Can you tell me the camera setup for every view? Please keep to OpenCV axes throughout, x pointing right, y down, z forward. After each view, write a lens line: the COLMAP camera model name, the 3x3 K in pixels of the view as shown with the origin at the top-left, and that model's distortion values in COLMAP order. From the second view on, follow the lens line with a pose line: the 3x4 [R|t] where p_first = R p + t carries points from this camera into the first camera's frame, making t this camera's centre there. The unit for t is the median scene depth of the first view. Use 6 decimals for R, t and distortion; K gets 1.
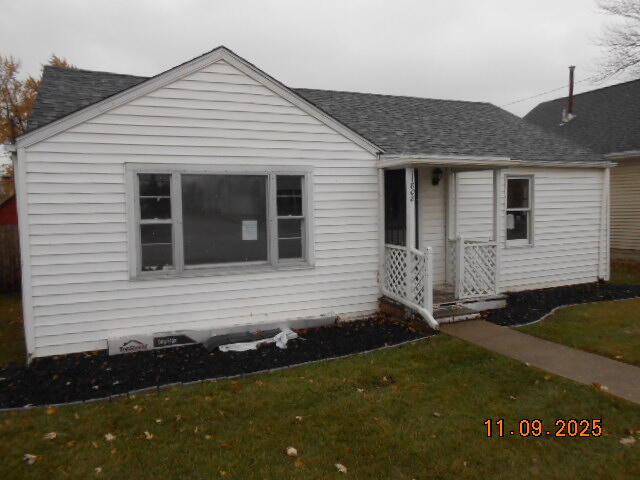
lens RADIAL K [[502.9, 0, 320.0], [0, 502.9, 240.0], [0, 0, 1]] dist [-0.029230, 0.006956]
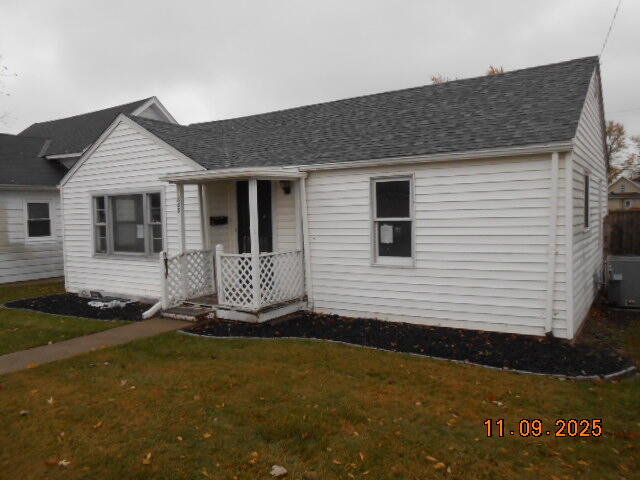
lens RADIAL K [[489.5, 0, 320.0], [0, 489.5, 240.0], [0, 0, 1]] dist [-0.029062, 0.001964]
pose [[0.558678, 0.055478, -0.827527, 1.314276], [-0.044478, 0.998329, 0.036901, -0.069378], [0.828191, 0.016191, 0.560211, 0.625465]]
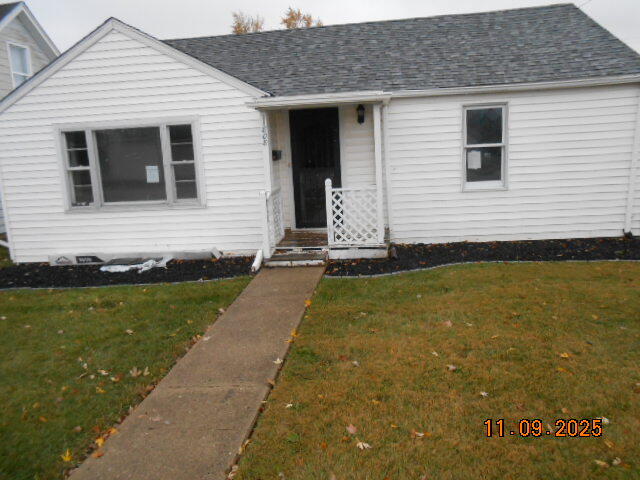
lens RADIAL K [[502.9, 0, 320.0], [0, 502.9, 240.0], [0, 0, 1]] dist [-0.029230, 0.006956]
pose [[0.865853, 0.068075, -0.495646, 0.786200], [0.002022, 0.990215, 0.139534, -0.029120], [0.500295, -0.121818, 0.857243, 0.162080]]
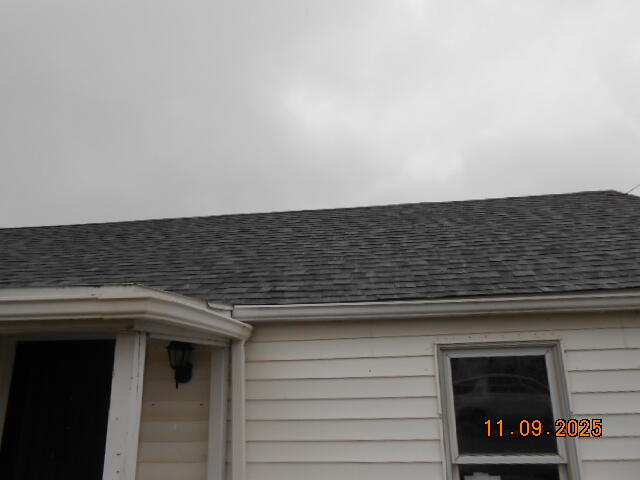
lens RADIAL K [[489.5, 0, 320.0], [0, 489.5, 240.0], [0, 0, 1]] dist [-0.029062, 0.001964]
pose [[0.859739, -0.132706, -0.493191, 0.618145], [-0.034756, 0.948213, -0.315729, -0.120856], [0.509549, 0.288586, 0.810603, 0.897052]]
